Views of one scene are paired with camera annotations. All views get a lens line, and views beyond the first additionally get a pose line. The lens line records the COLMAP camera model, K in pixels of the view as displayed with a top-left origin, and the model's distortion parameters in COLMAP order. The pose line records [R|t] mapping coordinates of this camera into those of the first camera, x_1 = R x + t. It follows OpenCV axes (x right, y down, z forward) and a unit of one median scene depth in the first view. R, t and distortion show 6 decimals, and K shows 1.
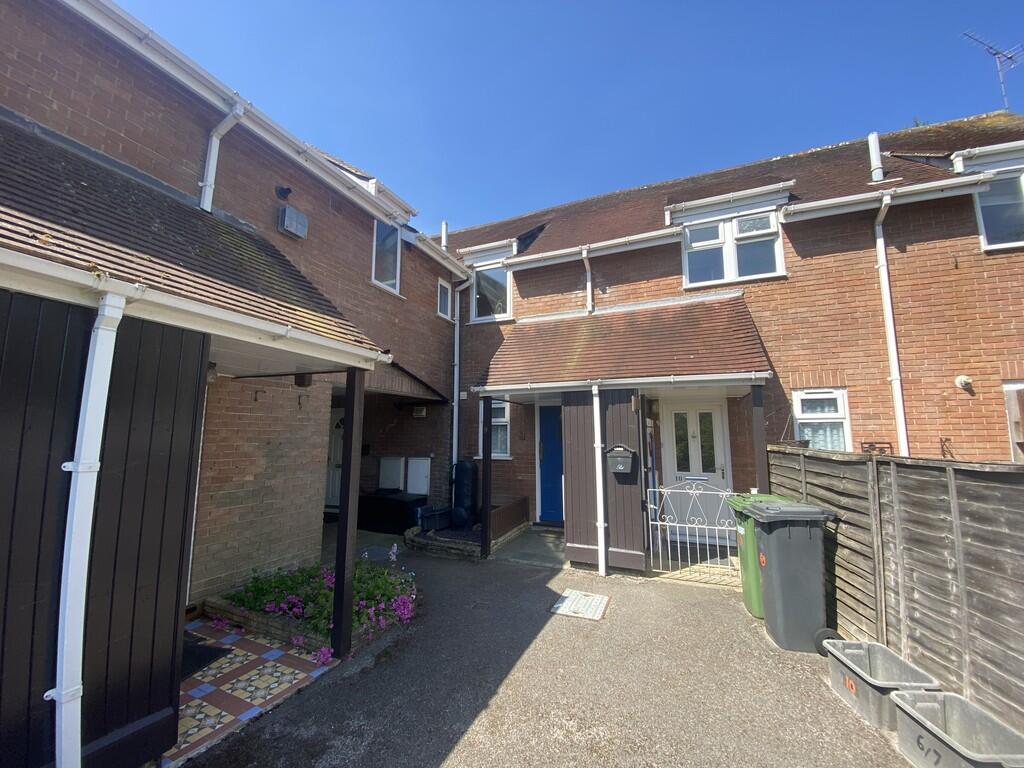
lens RADIAL K [[410.0, 0, 511.2], [0, 410.0, 382.0], [0, 0, 1]] dist [0.025478, -0.021935]
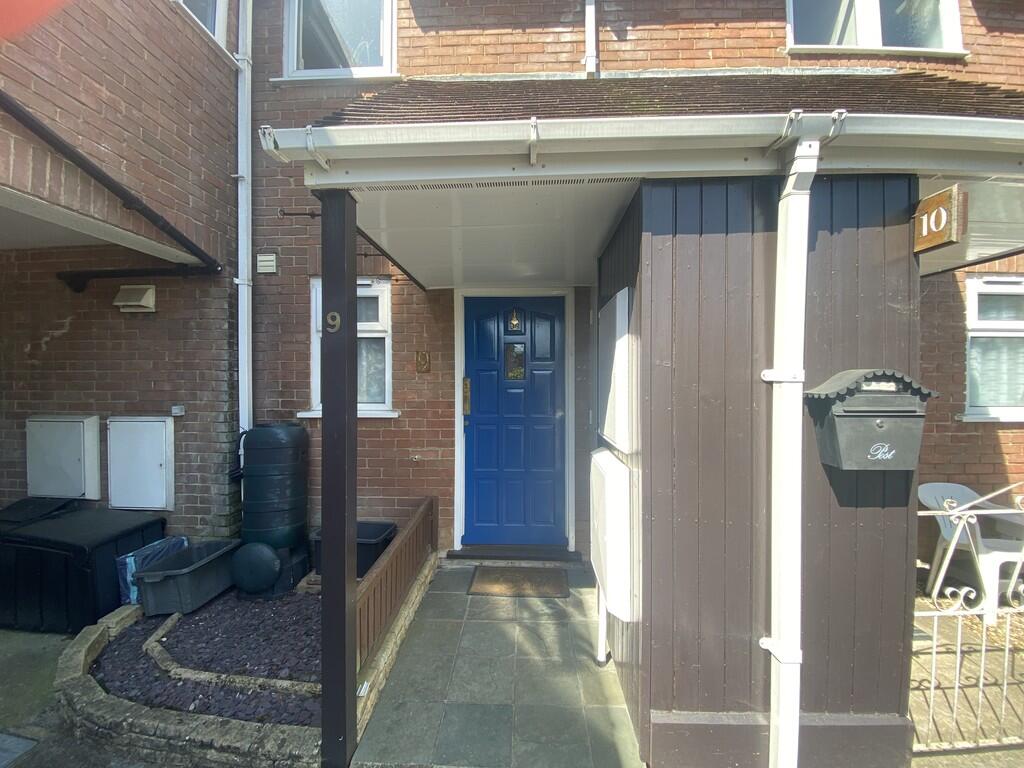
lens RADIAL K [[410.0, 0, 511.2], [0, 410.0, 382.0], [0, 0, 1]] dist [0.025478, -0.021935]
pose [[0.932541, -0.001354, 0.361061, -0.041467], [-0.047620, 0.990796, 0.126709, 0.091001], [-0.357909, -0.135355, 0.923894, 0.553321]]
